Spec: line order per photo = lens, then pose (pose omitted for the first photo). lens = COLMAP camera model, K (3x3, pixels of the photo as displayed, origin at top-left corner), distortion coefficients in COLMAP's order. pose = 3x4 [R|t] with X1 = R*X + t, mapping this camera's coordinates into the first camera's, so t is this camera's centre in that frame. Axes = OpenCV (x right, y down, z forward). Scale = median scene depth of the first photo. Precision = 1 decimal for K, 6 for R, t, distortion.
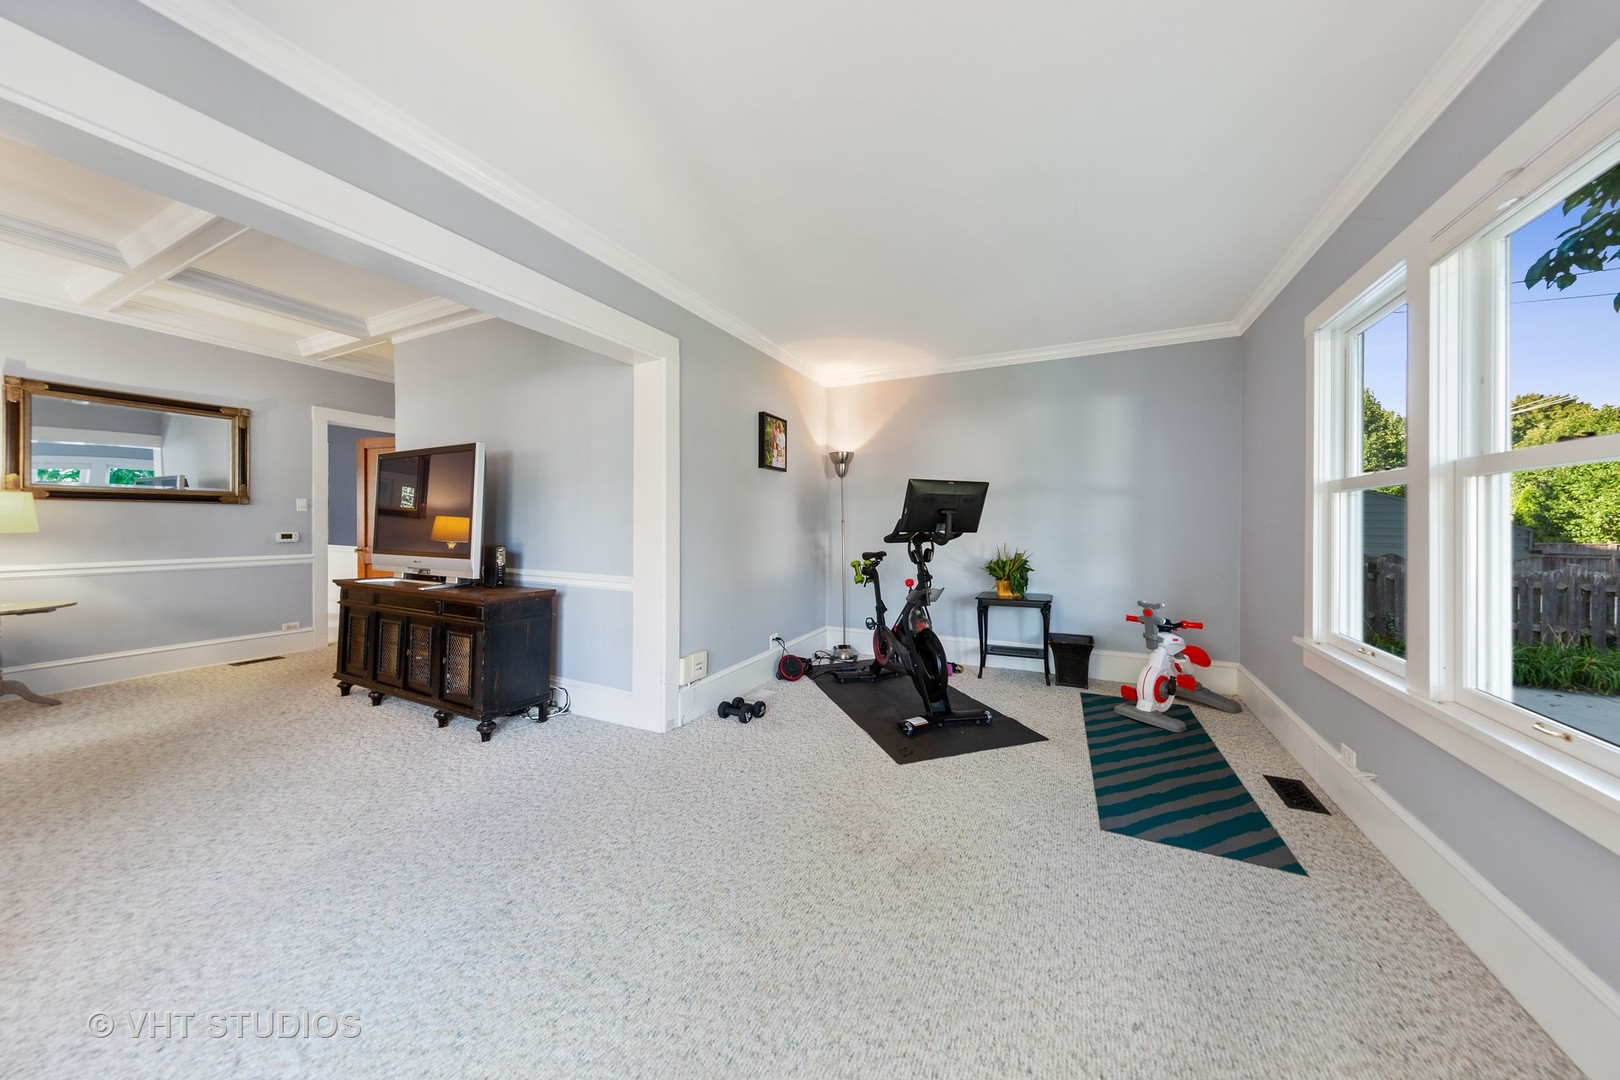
lens RADIAL K [[517.6, 0, 813.9], [0, 517.6, 523.4], [0, 0, 1]] dist [0.001025, 0.000089]
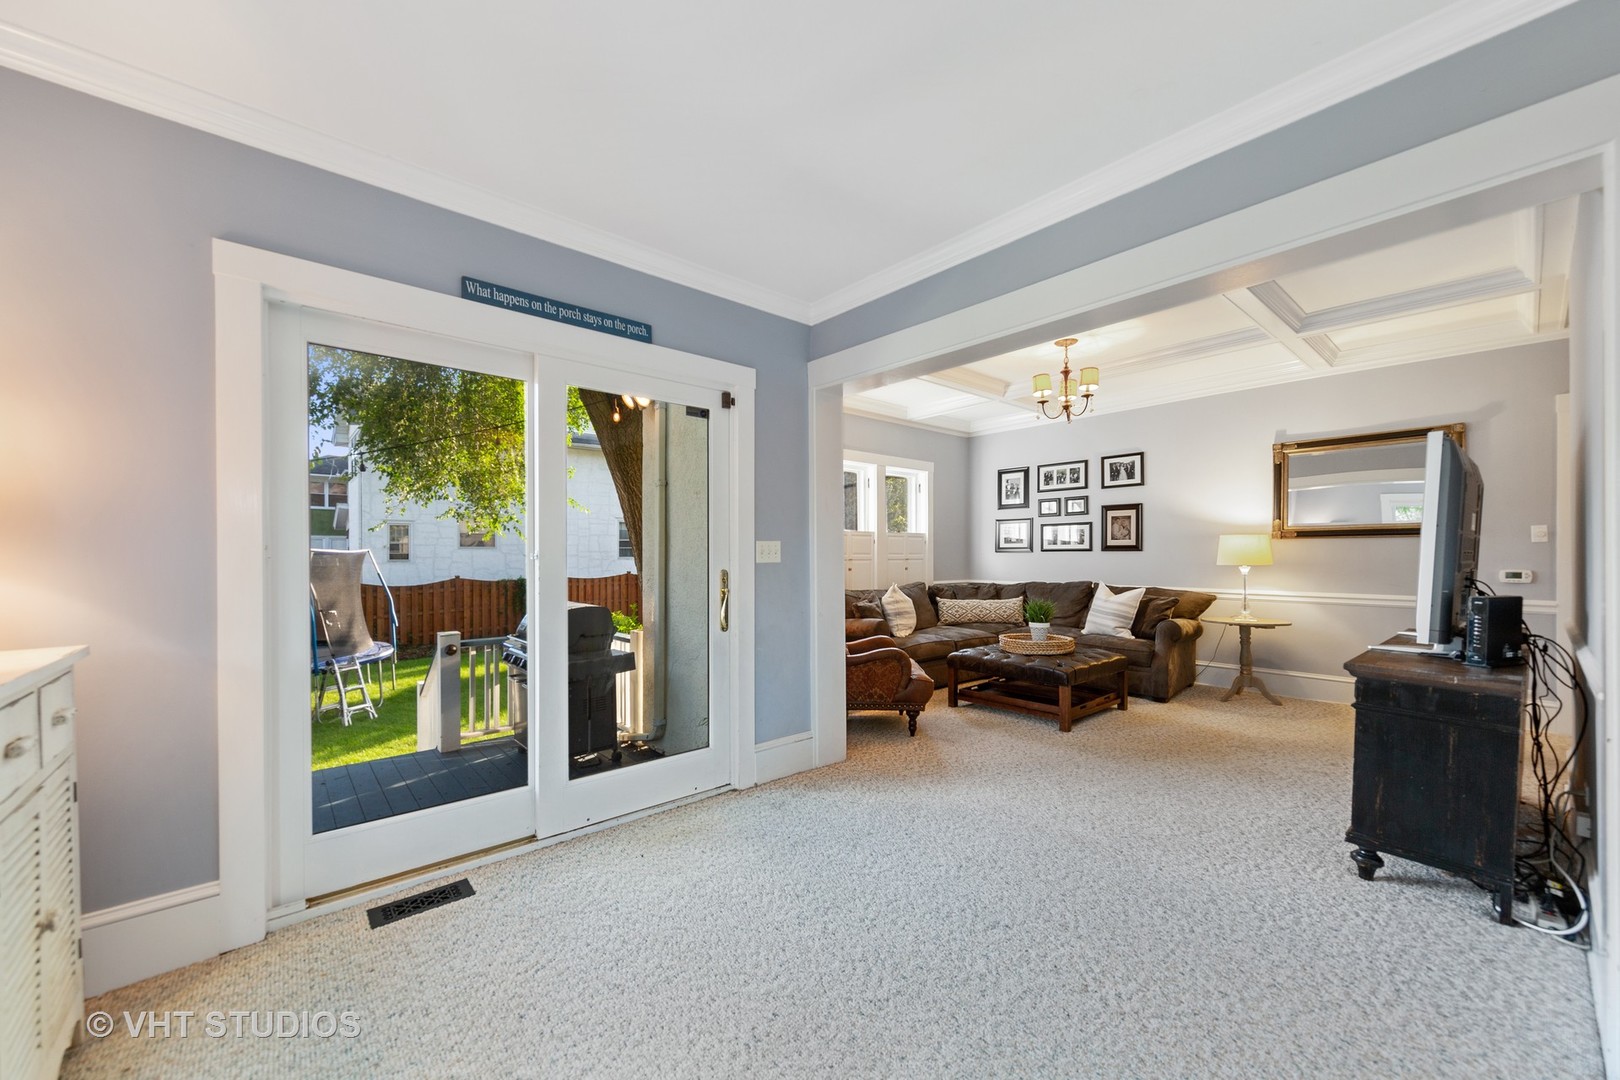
lens RADIAL K [[621.2, 0, 802.4], [0, 621.2, 554.5], [0, 0, 1]] dist [0.004265, 0.000323]
pose [[-0.396646, -0.004547, -0.917960, 0.336448], [-0.000858, 0.999989, -0.004582, -0.000733], [0.917971, -0.001030, -0.396646, 0.526839]]
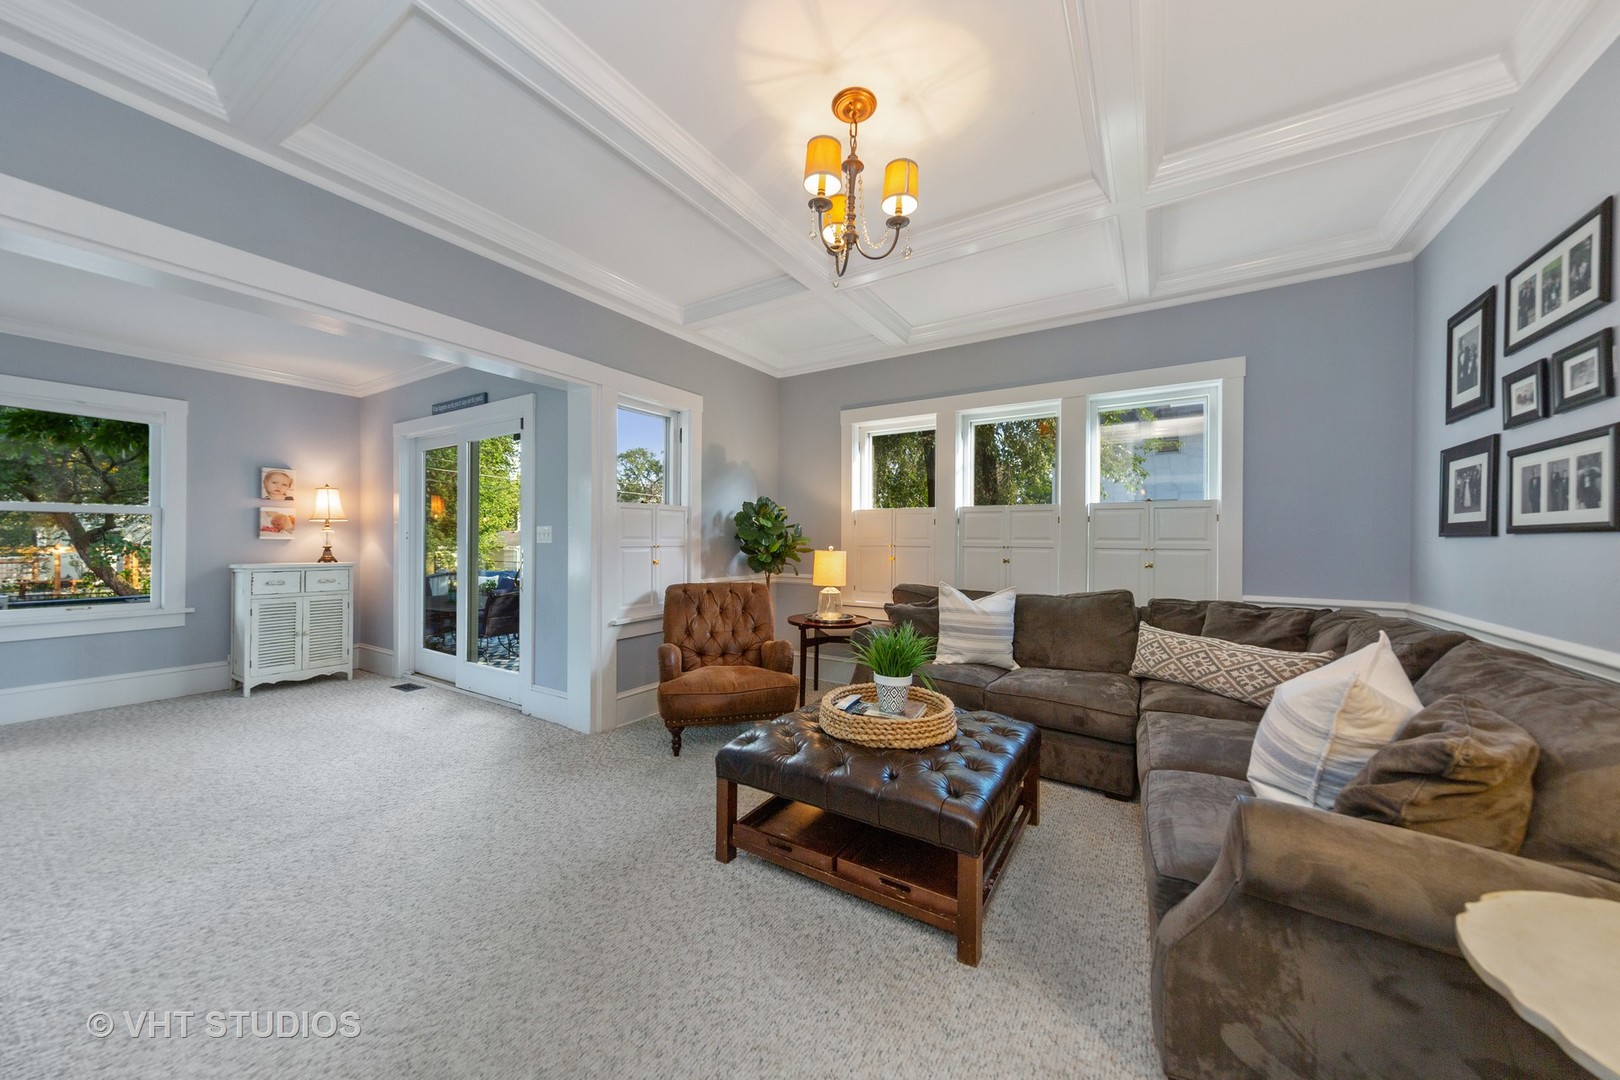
lens RADIAL K [[557.3, 0, 811.2], [0, 557.3, 539.3], [0, 0, 1]] dist [0.000749, 0.000044]
pose [[-0.993951, -0.010432, 0.109326, -1.134834], [-0.010030, 0.999941, 0.004230, -0.009770], [-0.109363, 0.003108, -0.993997, 1.100897]]
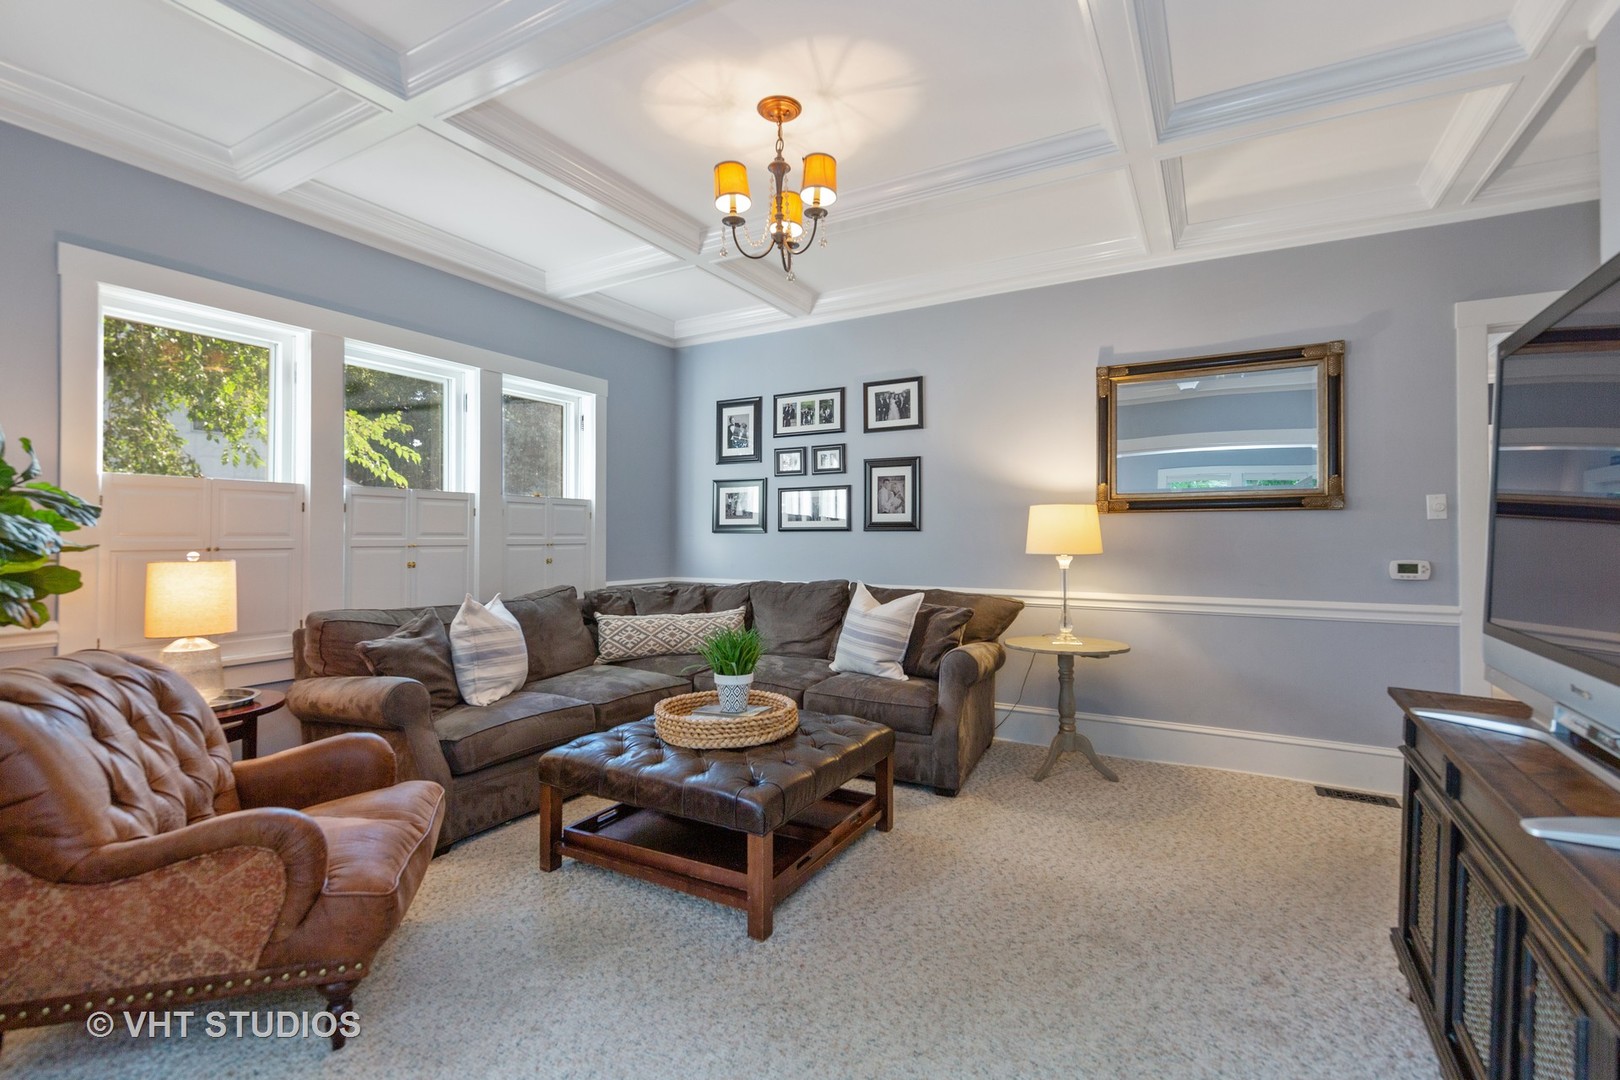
lens RADIAL K [[716.8, 0, 822.6], [0, 716.8, 529.5], [0, 0, 1]] dist [-0.000552, -0.000137]
pose [[-0.052350, -0.013812, -0.998533, -0.362275], [-0.000818, 0.999905, -0.013788, -0.004526], [0.998628, 0.000095, -0.052356, 0.602714]]
